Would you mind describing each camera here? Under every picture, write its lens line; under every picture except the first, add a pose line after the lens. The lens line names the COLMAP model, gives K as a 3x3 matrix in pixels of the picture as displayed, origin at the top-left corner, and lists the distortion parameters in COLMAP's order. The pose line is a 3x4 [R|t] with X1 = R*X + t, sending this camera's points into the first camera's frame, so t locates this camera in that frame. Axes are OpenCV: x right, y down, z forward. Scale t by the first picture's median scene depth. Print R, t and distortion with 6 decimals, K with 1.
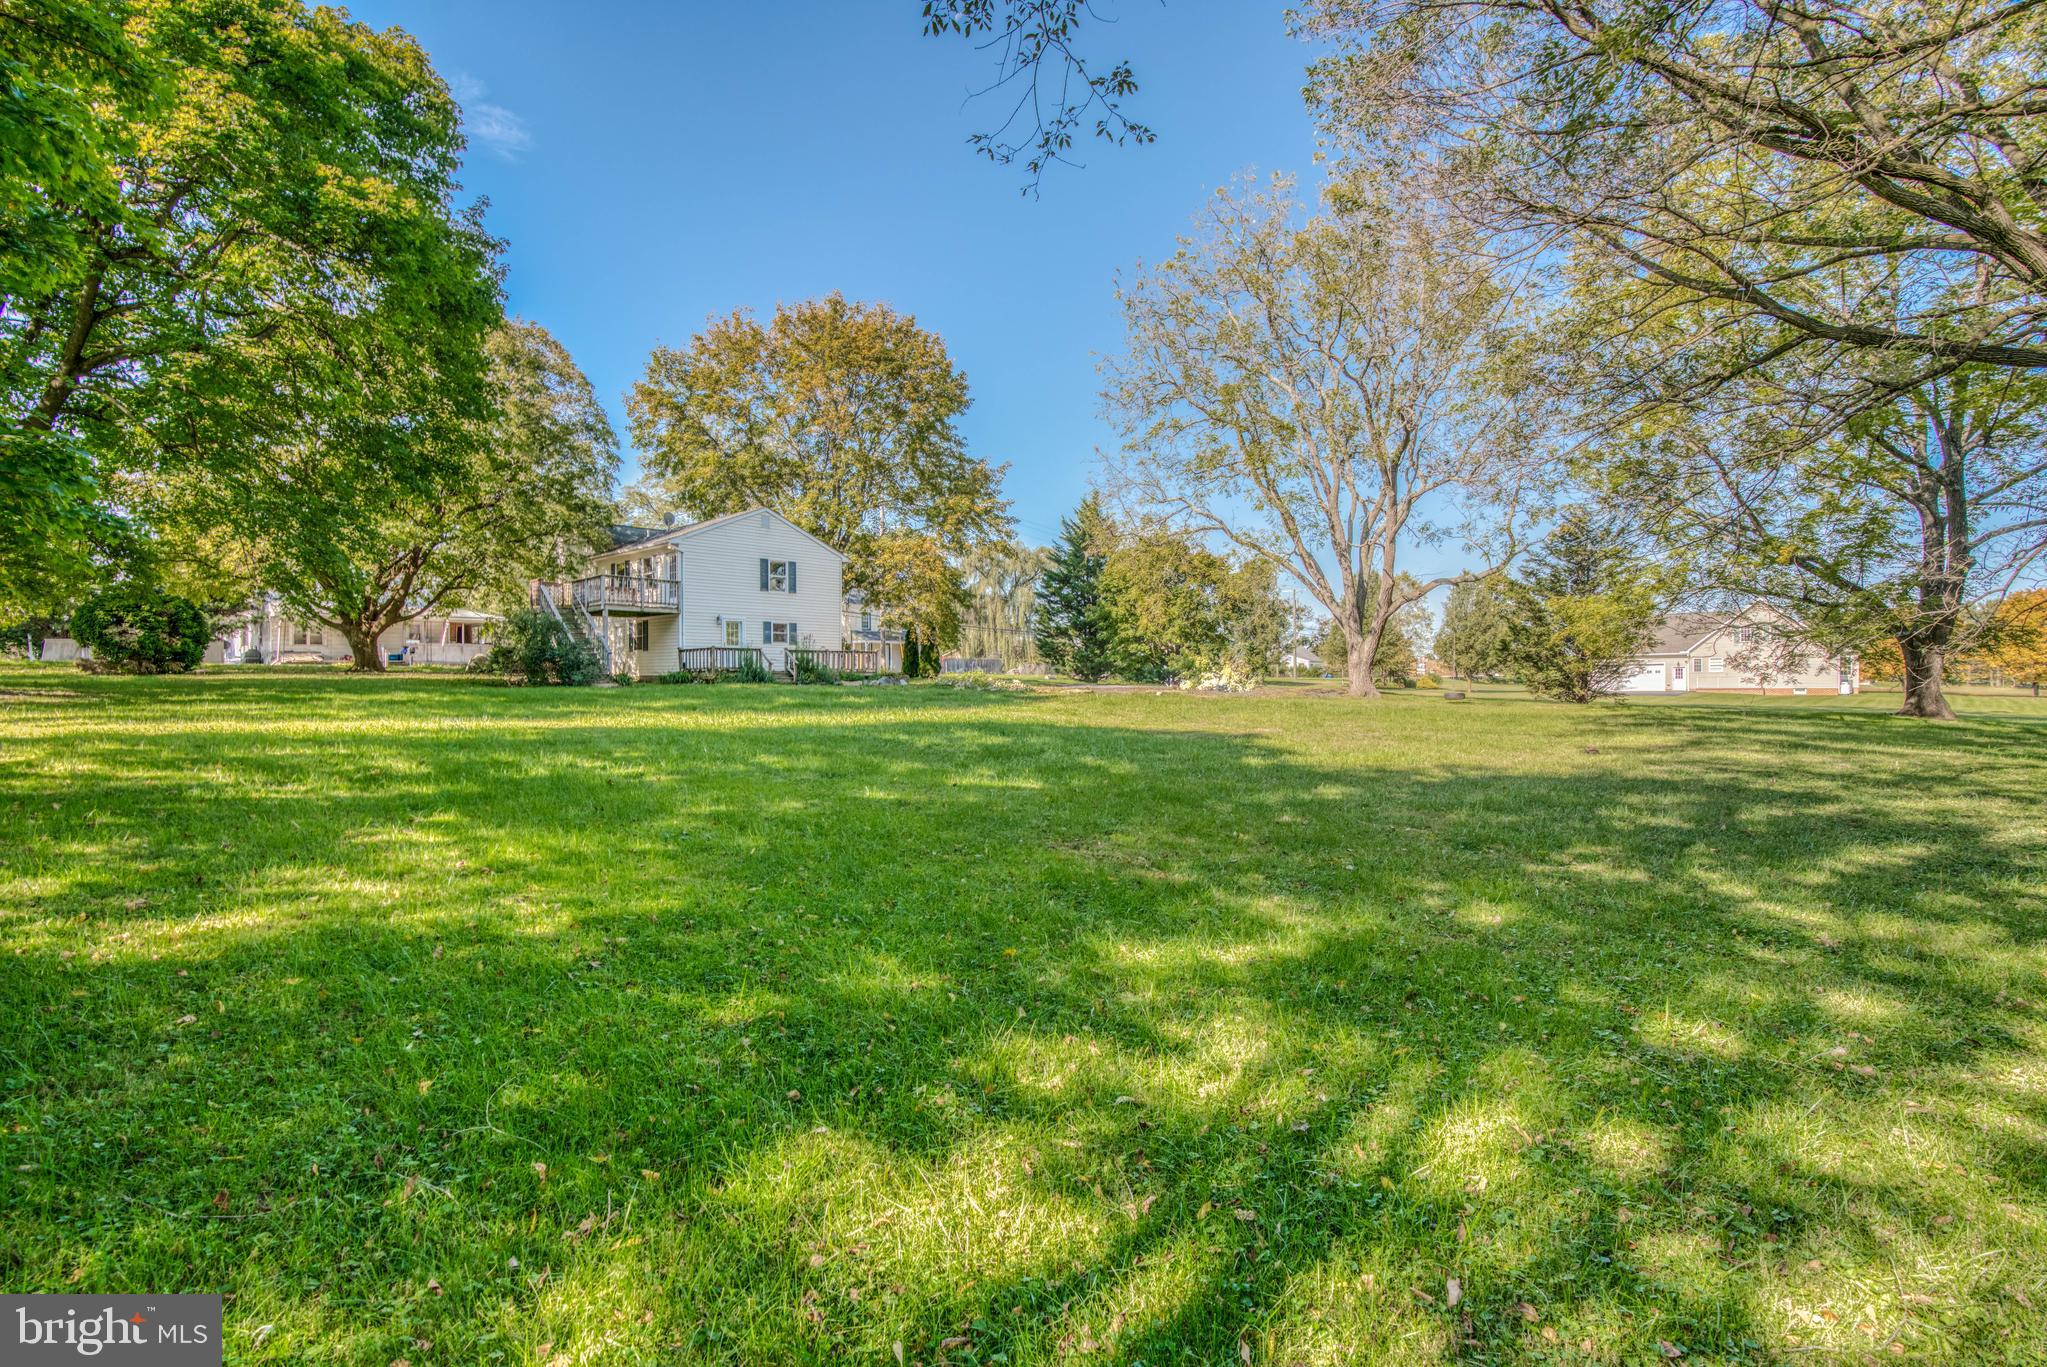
lens RADIAL K [[947.2, 0, 997.6], [0, 947.2, 681.6], [0, 0, 1]] dist [-0.055135, 0.023666]
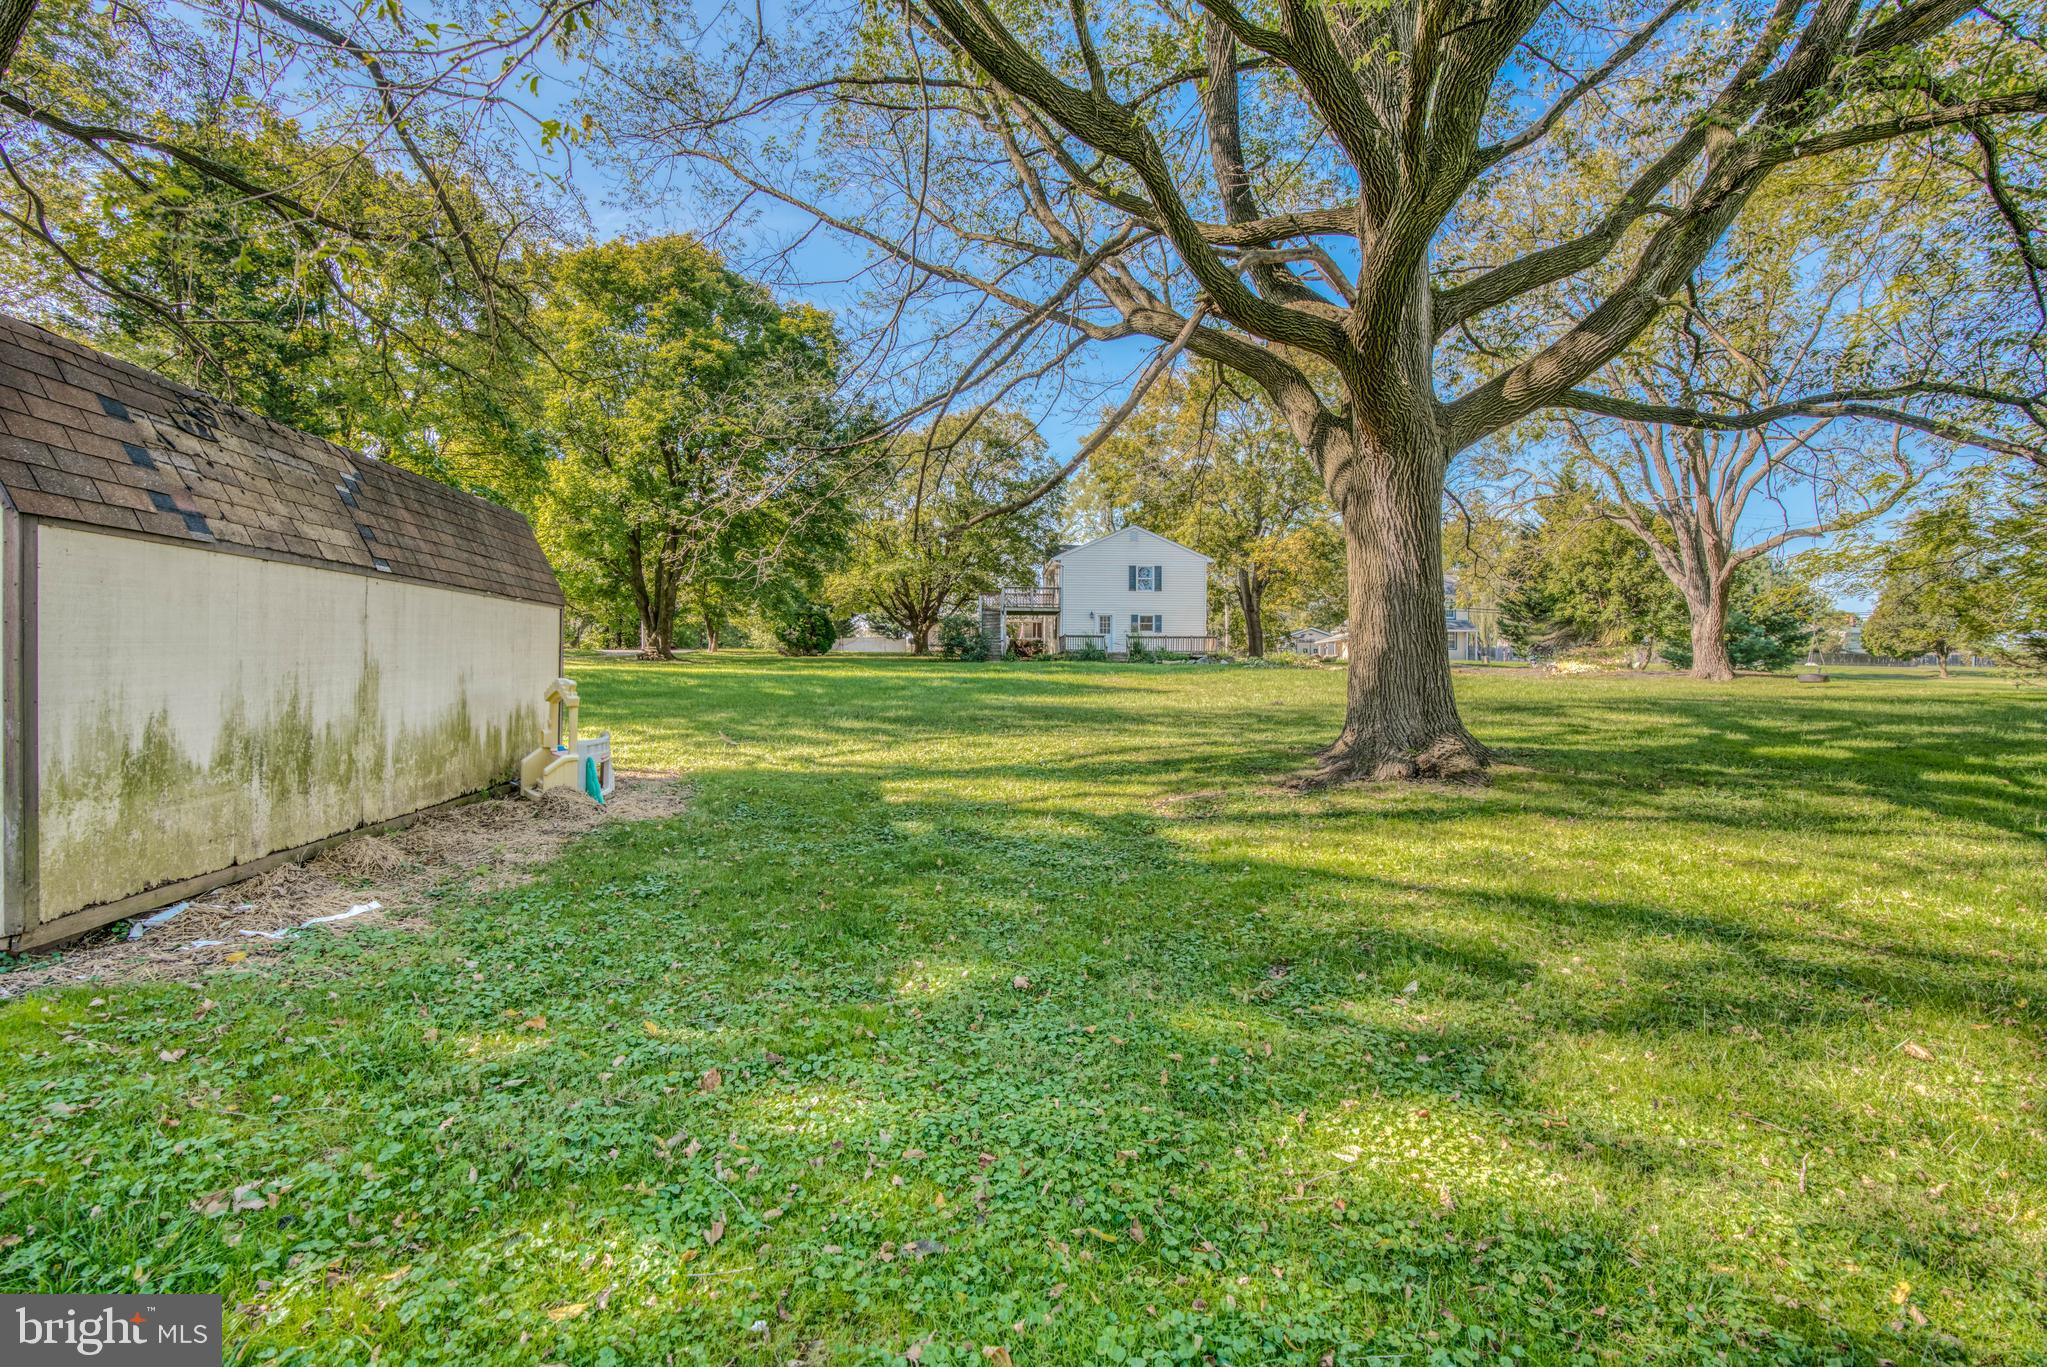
lens RADIAL K [[947.2, 0, 997.6], [0, 947.2, 681.6], [0, 0, 1]] dist [-0.055135, 0.023666]
pose [[0.733253, 0.013724, -0.679817, 0.488584], [-0.008594, 0.999903, 0.010917, 0.014597], [0.679901, -0.002163, 0.733301, -0.068258]]
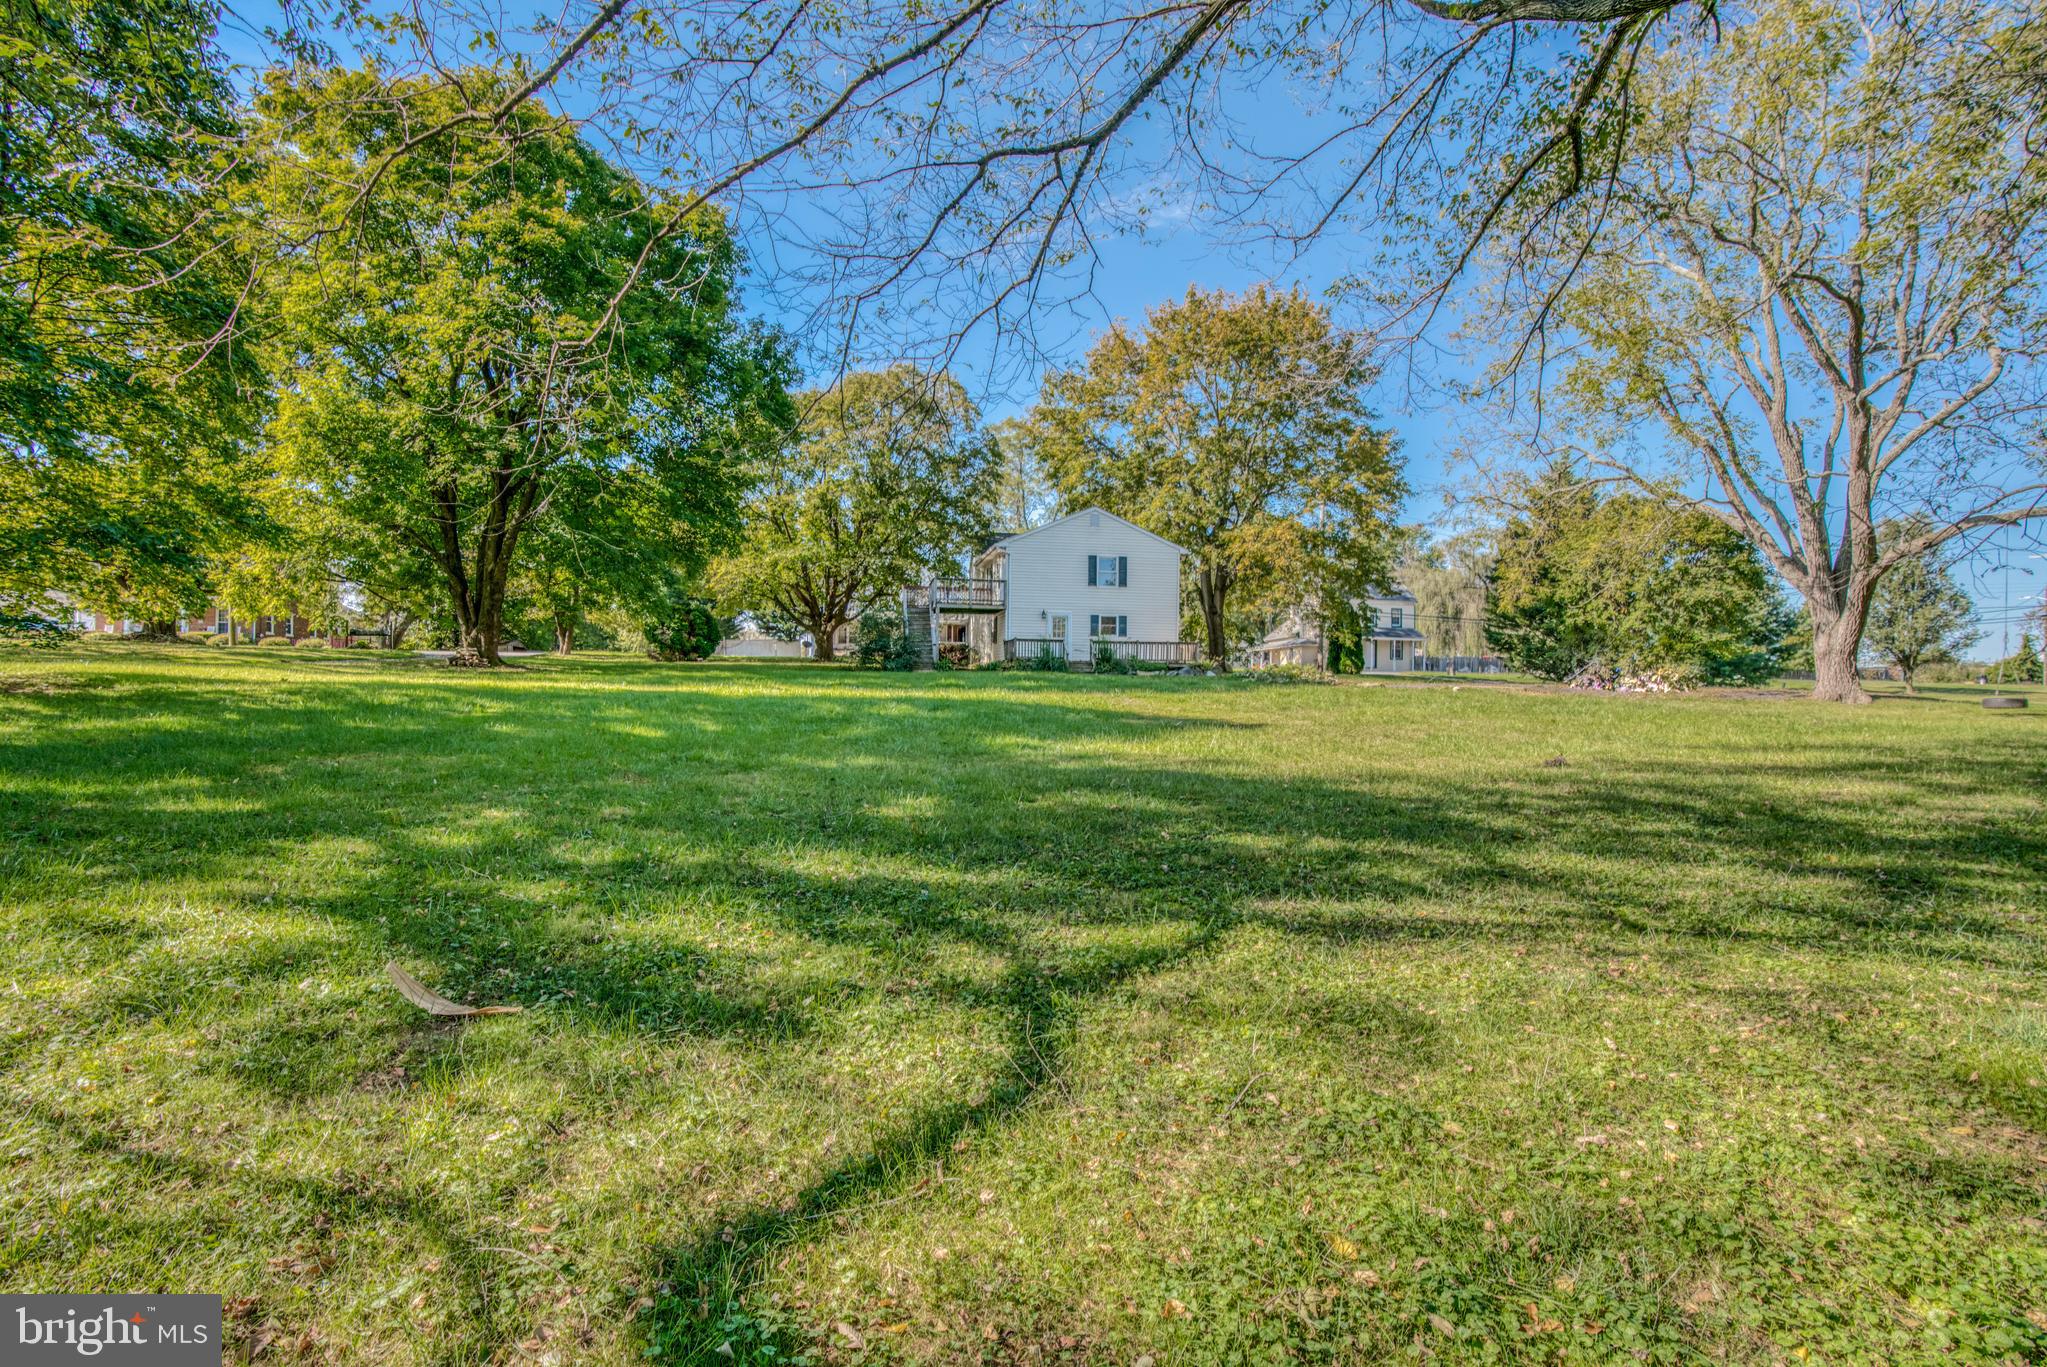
lens RADIAL K [[947.2, 0, 997.6], [0, 947.2, 681.6], [0, 0, 1]] dist [-0.055135, 0.023666]
pose [[0.812438, 0.014943, -0.582856, 0.281691], [-0.015052, 0.999876, 0.004654, 0.007487], [0.582854, 0.004992, 0.812562, 0.076700]]
